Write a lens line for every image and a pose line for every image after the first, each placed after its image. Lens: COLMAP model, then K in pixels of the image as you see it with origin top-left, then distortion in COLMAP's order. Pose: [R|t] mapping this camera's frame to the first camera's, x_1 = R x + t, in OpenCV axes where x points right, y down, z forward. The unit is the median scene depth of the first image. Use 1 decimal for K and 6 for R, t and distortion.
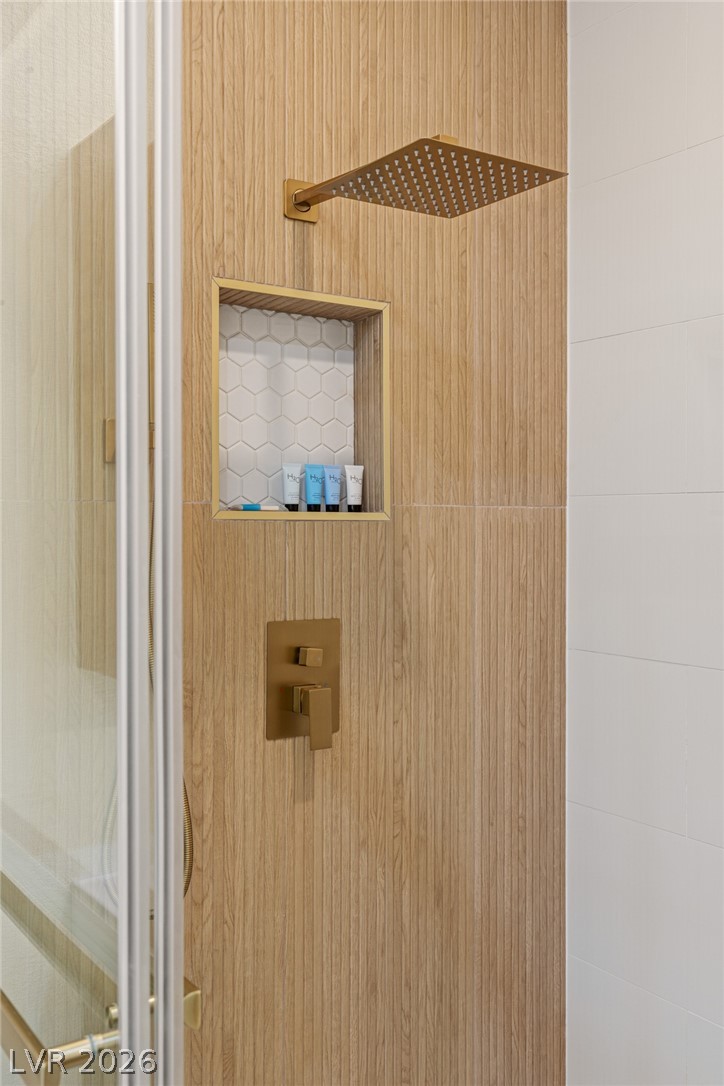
lens RADIAL K [[1051.9, 0, 366.4], [0, 1051.9, 541.2], [0, 0, 1]] dist [0.018640, 0.000000]
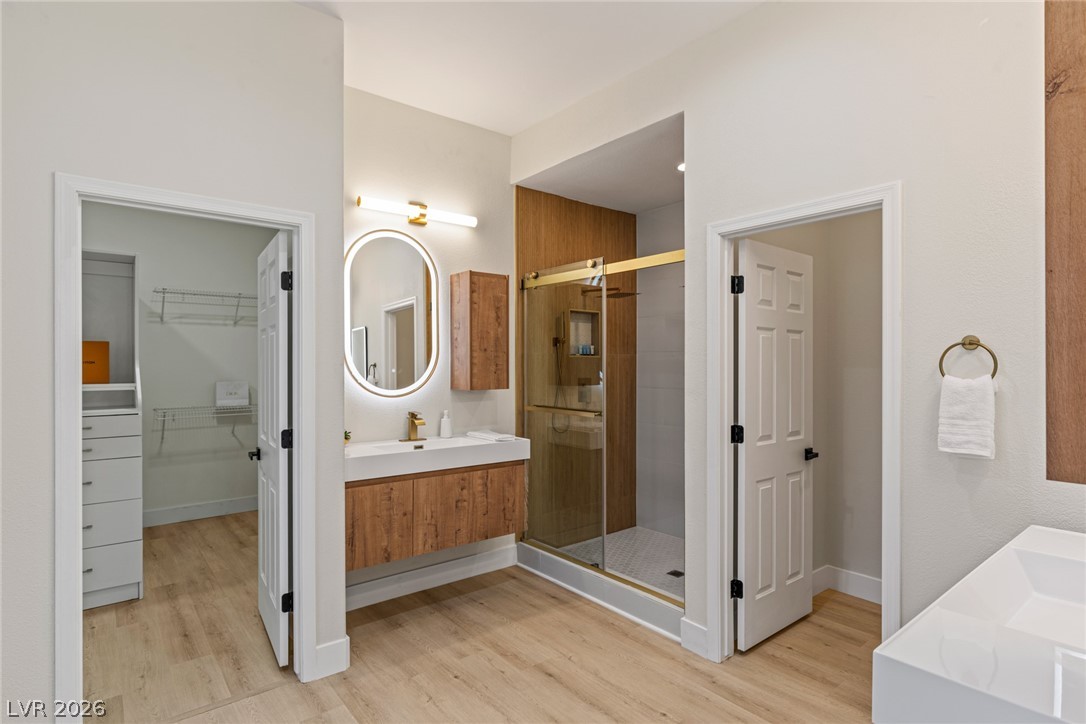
lens RADIAL K [[550.6, 0, 541.2], [0, 550.6, 361.7], [0, 0, 1]] dist [0.000210, 0.000459]
pose [[0.997076, 0.002632, 0.076371, -0.416689], [-0.001314, 0.999849, -0.017304, 0.039701], [-0.076405, 0.017153, 0.996929, -1.378681]]
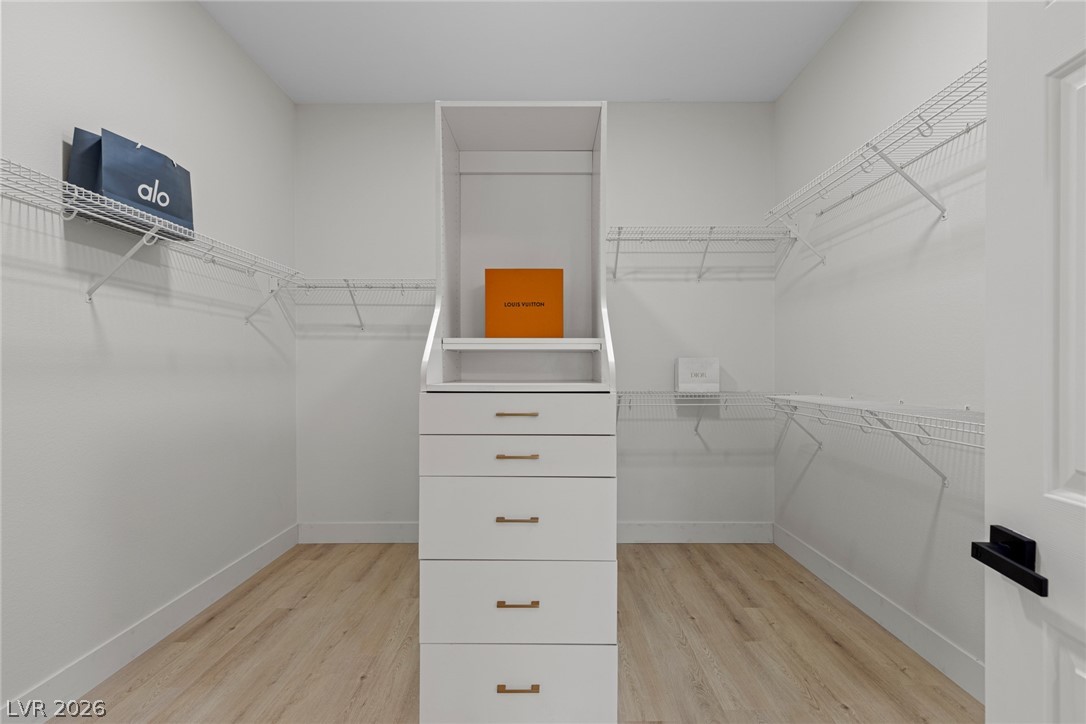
lens RADIAL K [[487.6, 0, 552.8], [0, 487.6, 367.8], [0, 0, 1]] dist [0.007308, -0.001689]
pose [[0.825645, 0.007070, -0.564146, -1.215263], [-0.011820, 0.999919, -0.004768, 0.144843], [0.564067, 0.010605, 0.825661, -0.199155]]
